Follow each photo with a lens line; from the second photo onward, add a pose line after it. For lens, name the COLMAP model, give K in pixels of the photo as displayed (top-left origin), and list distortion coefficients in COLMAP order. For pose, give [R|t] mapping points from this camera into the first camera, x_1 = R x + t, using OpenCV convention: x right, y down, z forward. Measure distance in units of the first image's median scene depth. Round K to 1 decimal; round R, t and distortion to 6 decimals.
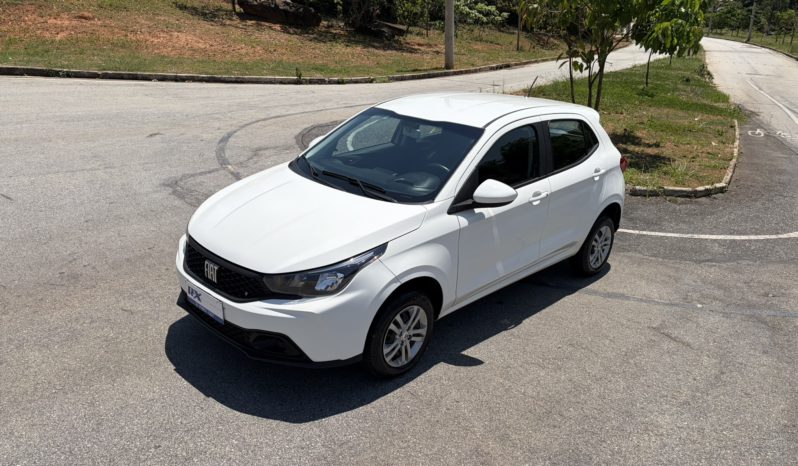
lens RADIAL K [[596.9, 0, 403.5], [0, 596.9, 238.1], [0, 0, 1]] dist [0.008987, -0.001673]
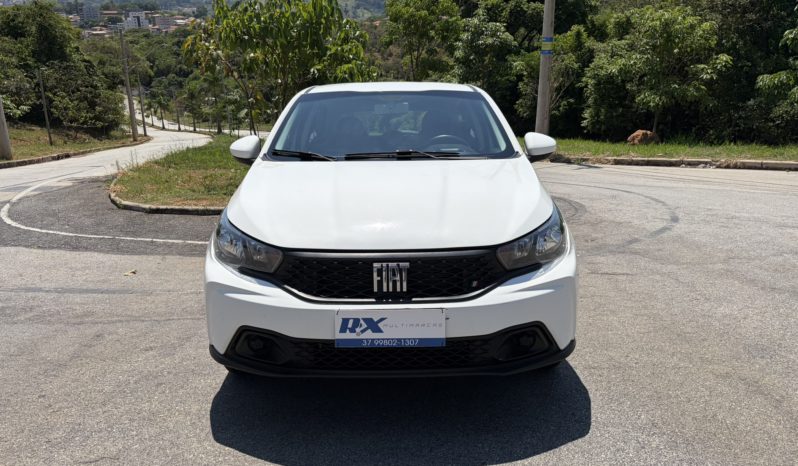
lens RADIAL K [[596.9, 0, 403.5], [0, 596.9, 238.1], [0, 0, 1]] dist [0.008987, -0.001673]
pose [[0.715273, -0.183667, 0.674278, -0.714746], [0.285186, 0.957565, -0.041694, 0.045492], [-0.638007, 0.222117, 0.737299, 0.509421]]
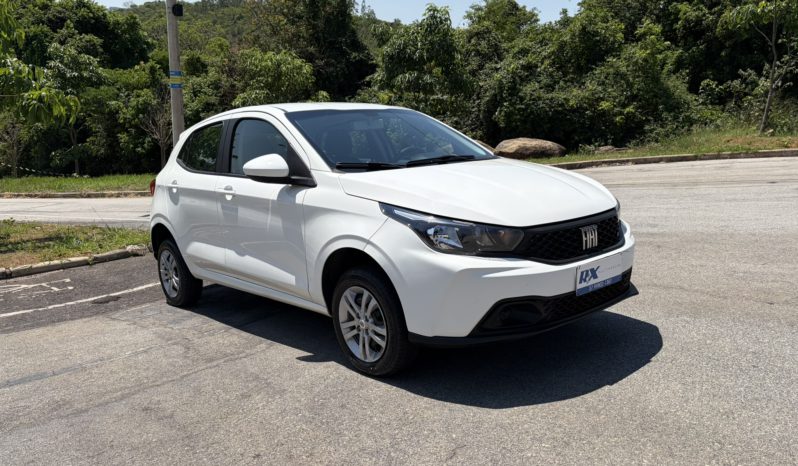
lens RADIAL K [[596.9, 0, 403.5], [0, 596.9, 238.1], [0, 0, 1]] dist [0.008987, -0.001673]
pose [[0.087369, -0.204100, 0.975043, -1.138491], [0.406543, 0.900874, 0.152146, -0.172467], [-0.909444, 0.383105, 0.161684, 1.081674]]
